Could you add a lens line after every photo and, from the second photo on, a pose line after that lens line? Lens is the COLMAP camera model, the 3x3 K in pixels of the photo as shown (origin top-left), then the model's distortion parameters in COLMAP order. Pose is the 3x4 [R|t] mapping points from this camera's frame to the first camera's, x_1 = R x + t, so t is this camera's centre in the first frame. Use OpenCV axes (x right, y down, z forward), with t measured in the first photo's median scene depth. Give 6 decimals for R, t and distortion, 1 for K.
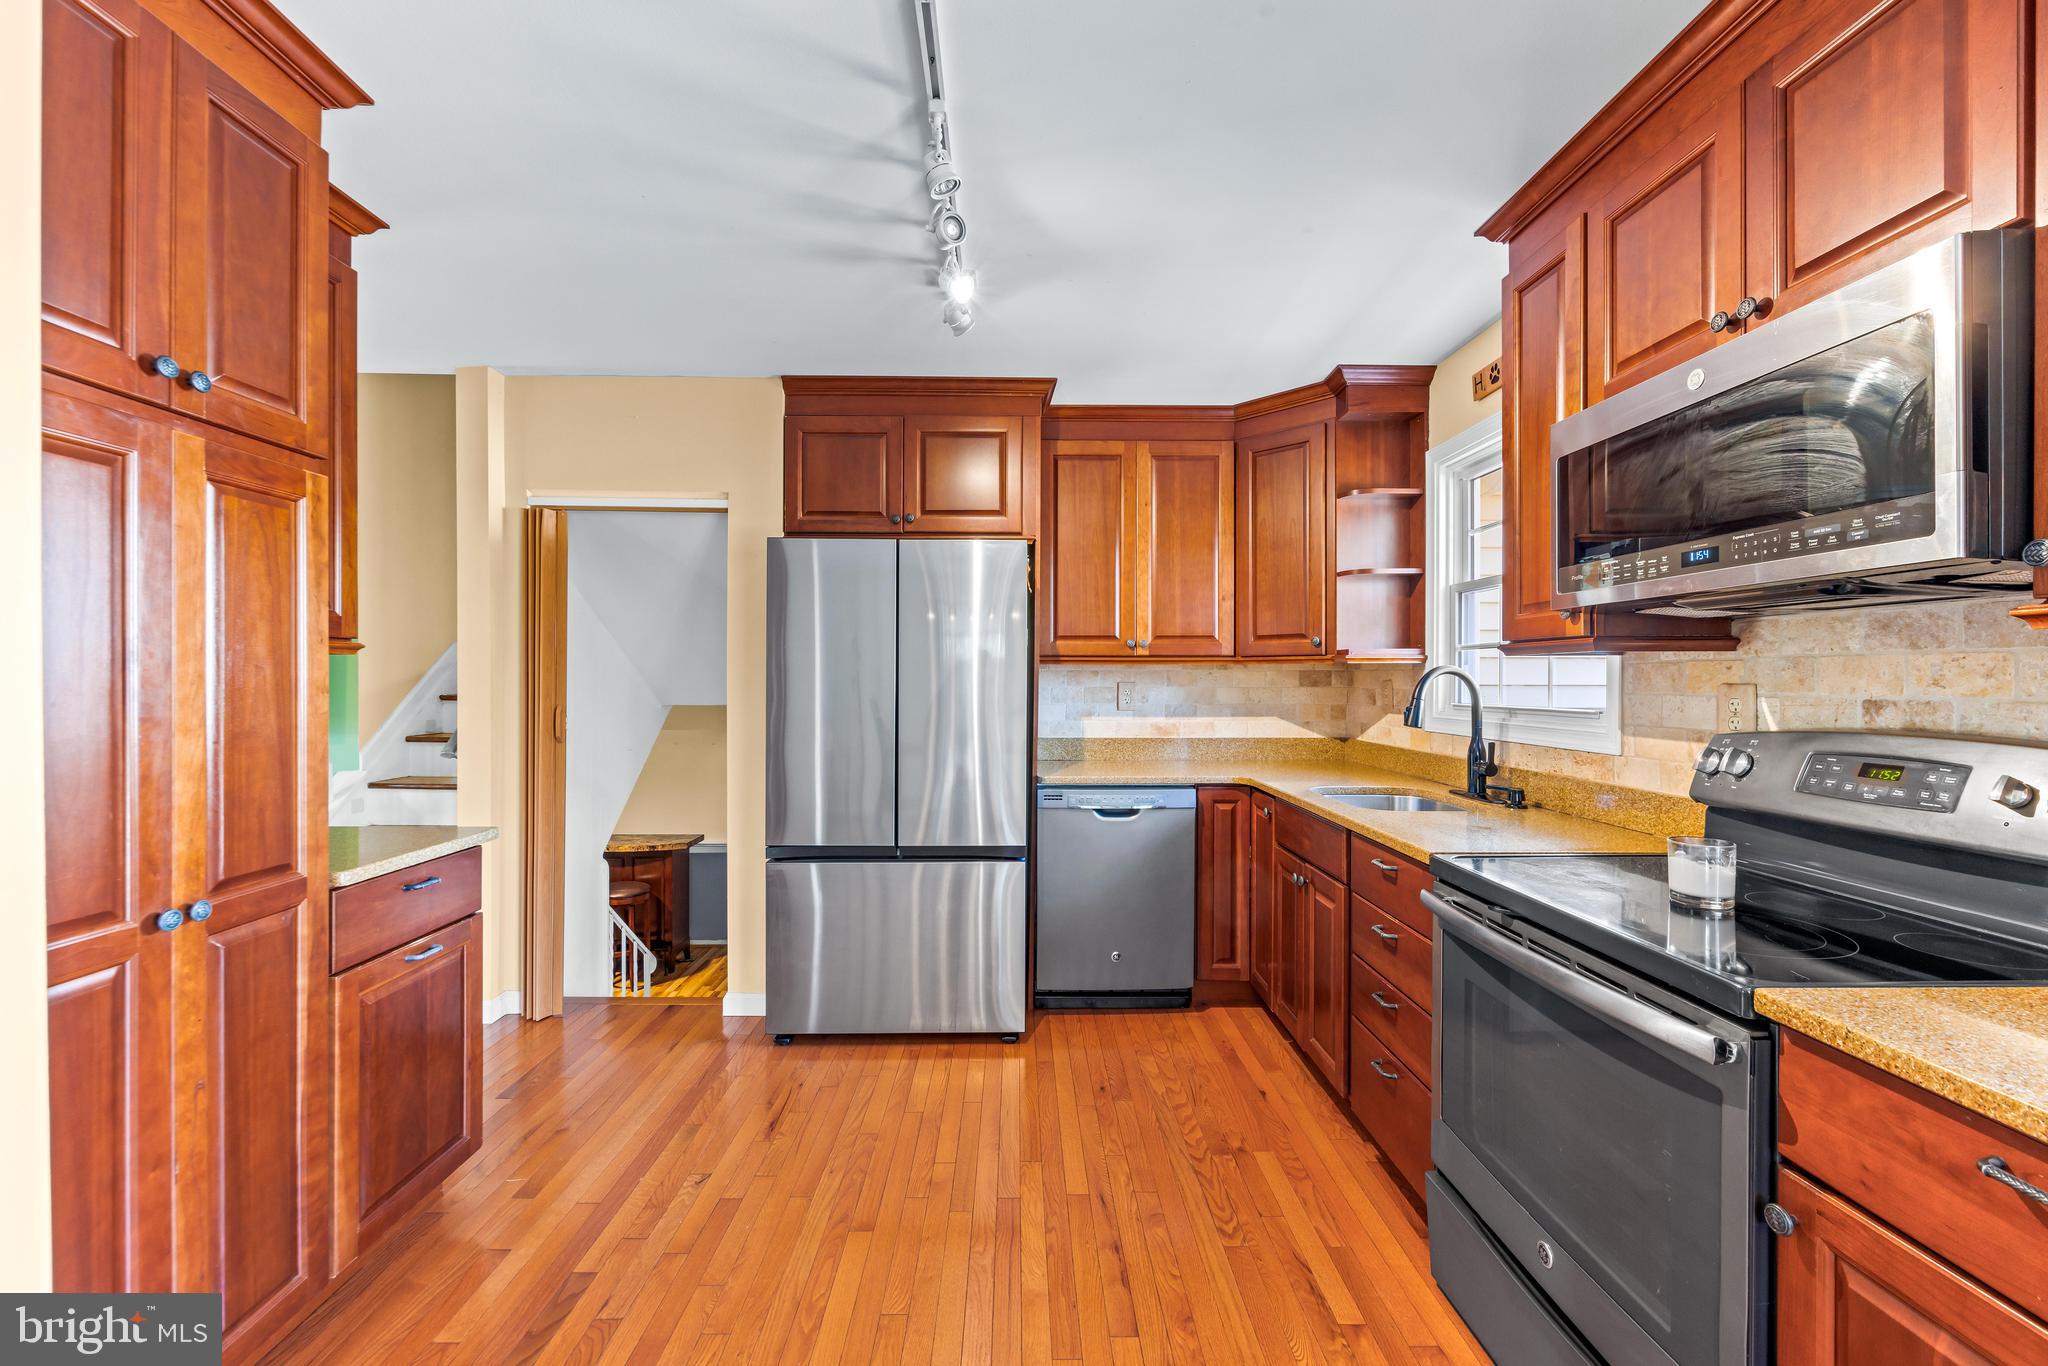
lens RADIAL K [[817.0, 0, 1020.4], [0, 817.0, 686.0], [0, 0, 1]] dist [-0.000773, -0.000291]
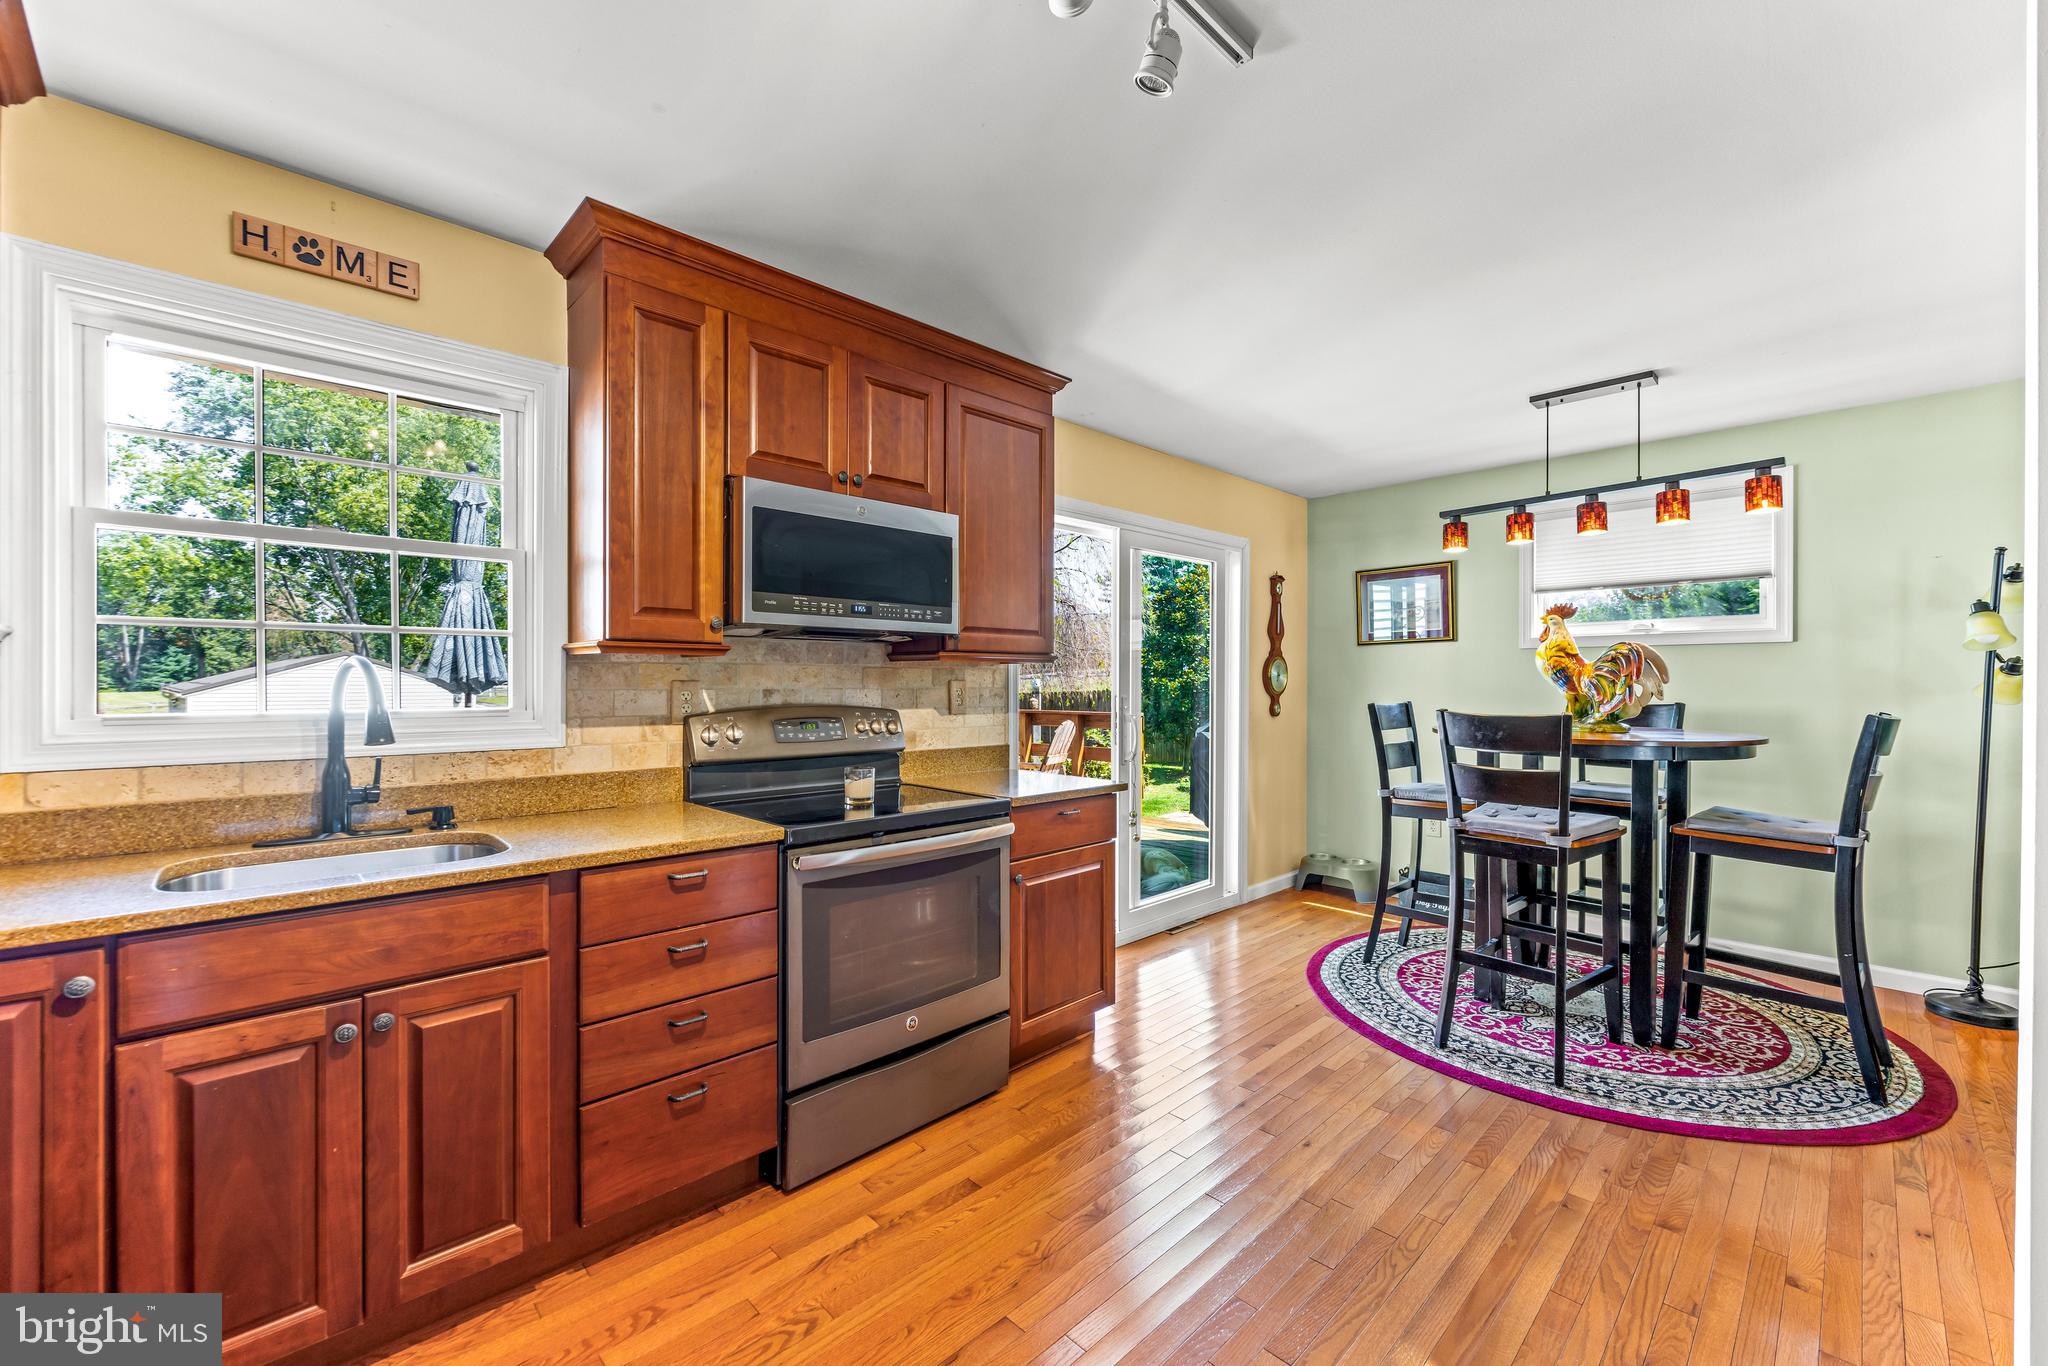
lens RADIAL K [[817.0, 0, 1020.4], [0, 817.0, 686.0], [0, 0, 1]] dist [-0.000773, -0.000291]
pose [[-0.687291, -0.006954, 0.726349, -0.325036], [0.001860, 0.999934, 0.011334, -0.004736], [-0.726380, 0.009141, -0.687233, 0.901578]]
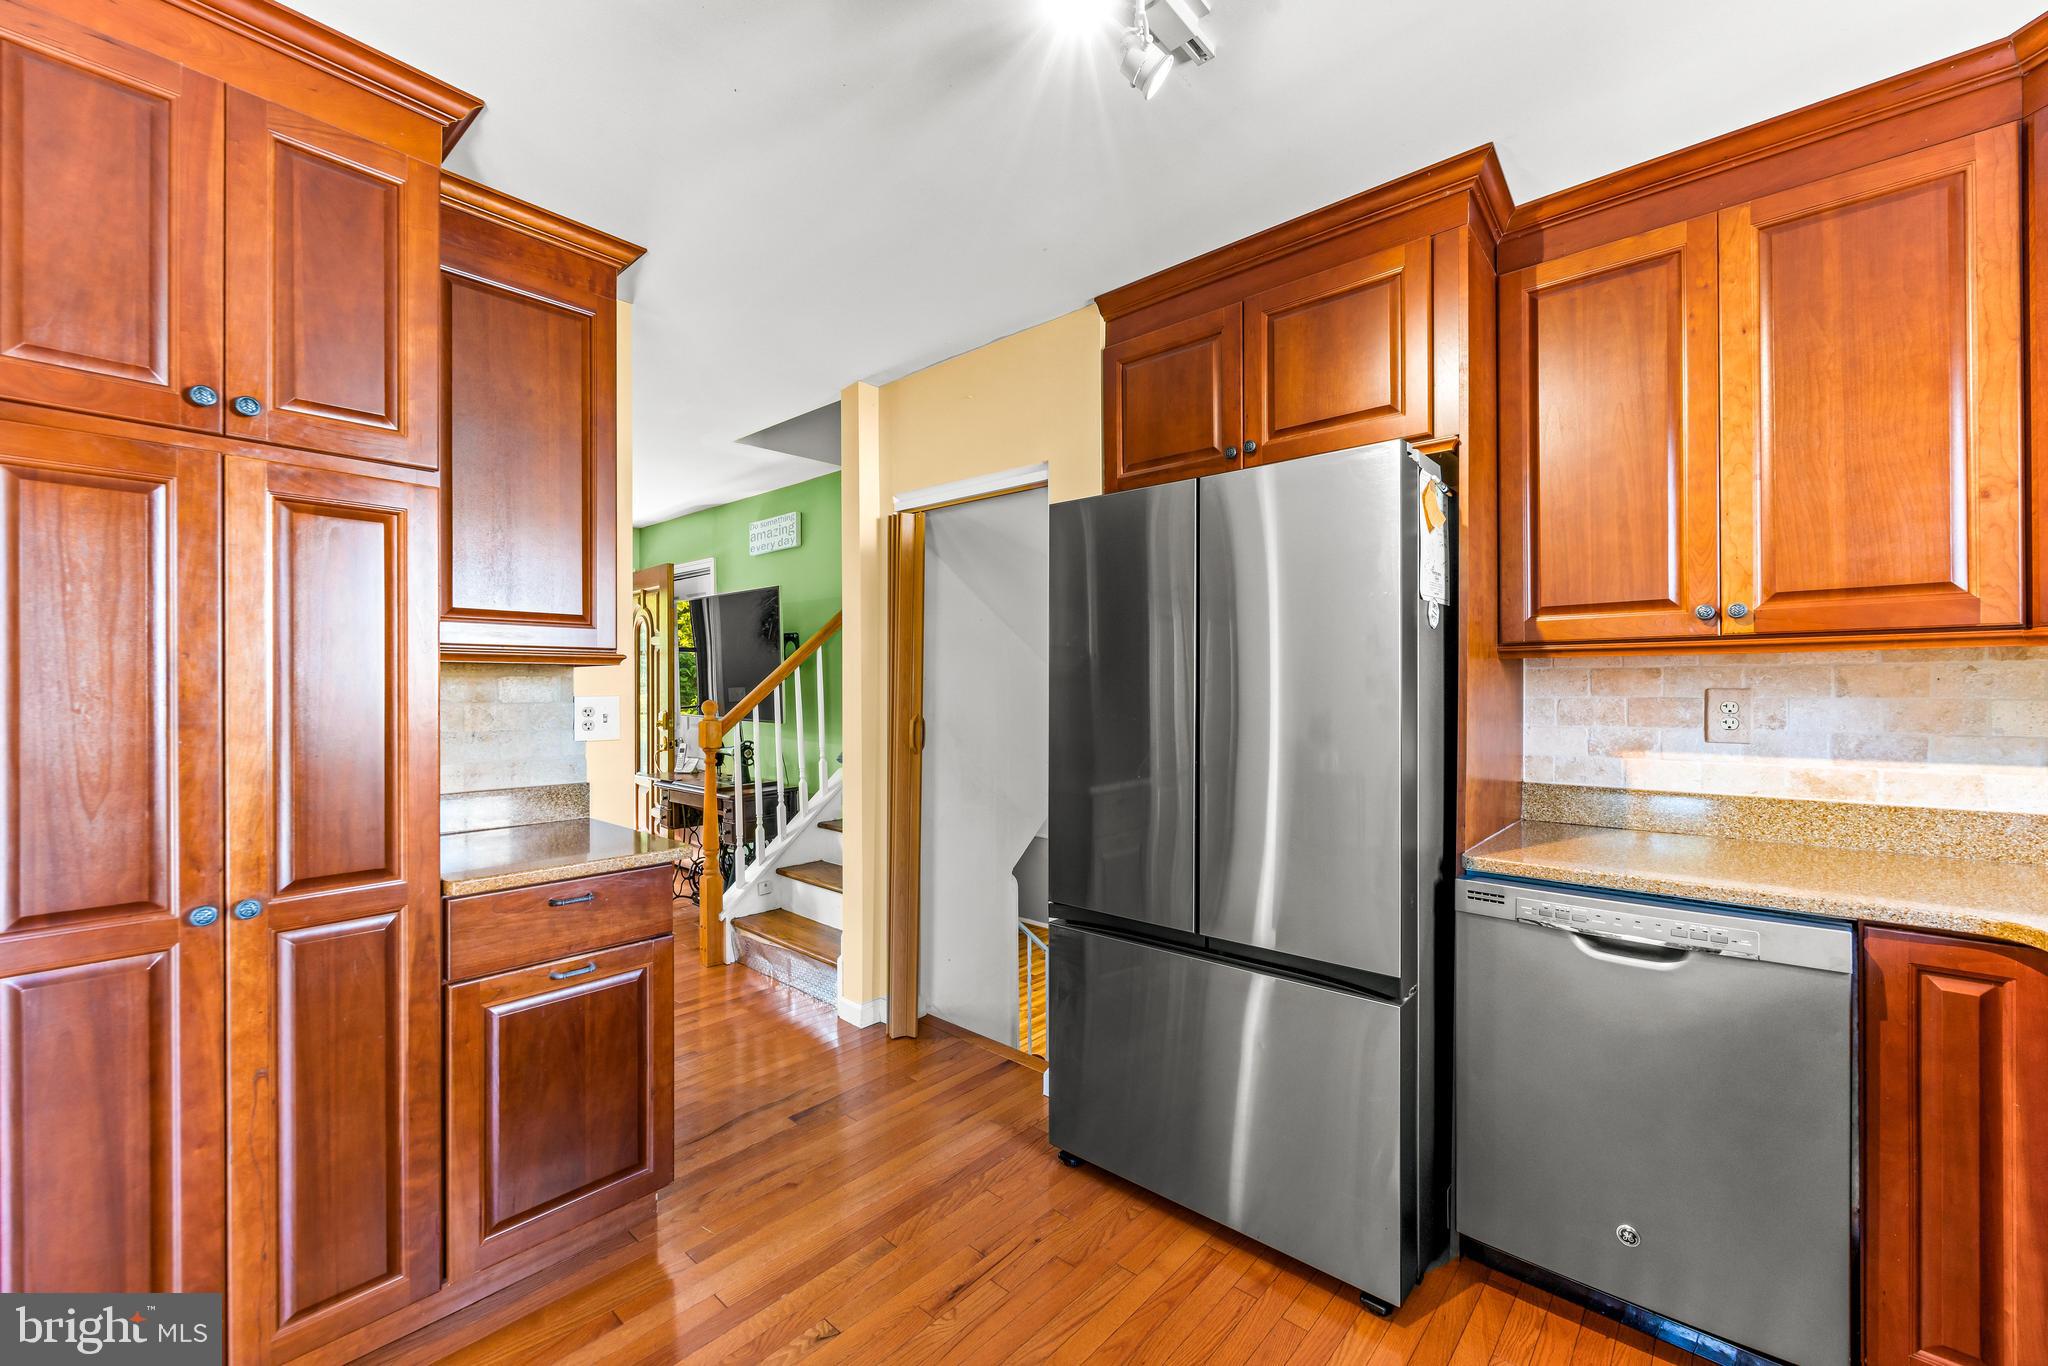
lens RADIAL K [[824.5, 0, 1022.5], [0, 824.5, 688.7], [0, 0, 1]] dist [-0.001569, 0.000254]
pose [[0.736501, -0.003900, -0.676425, 0.193675], [-0.000846, 0.999977, -0.006686, -0.000872], [0.676435, 0.005497, 0.736481, 0.387267]]
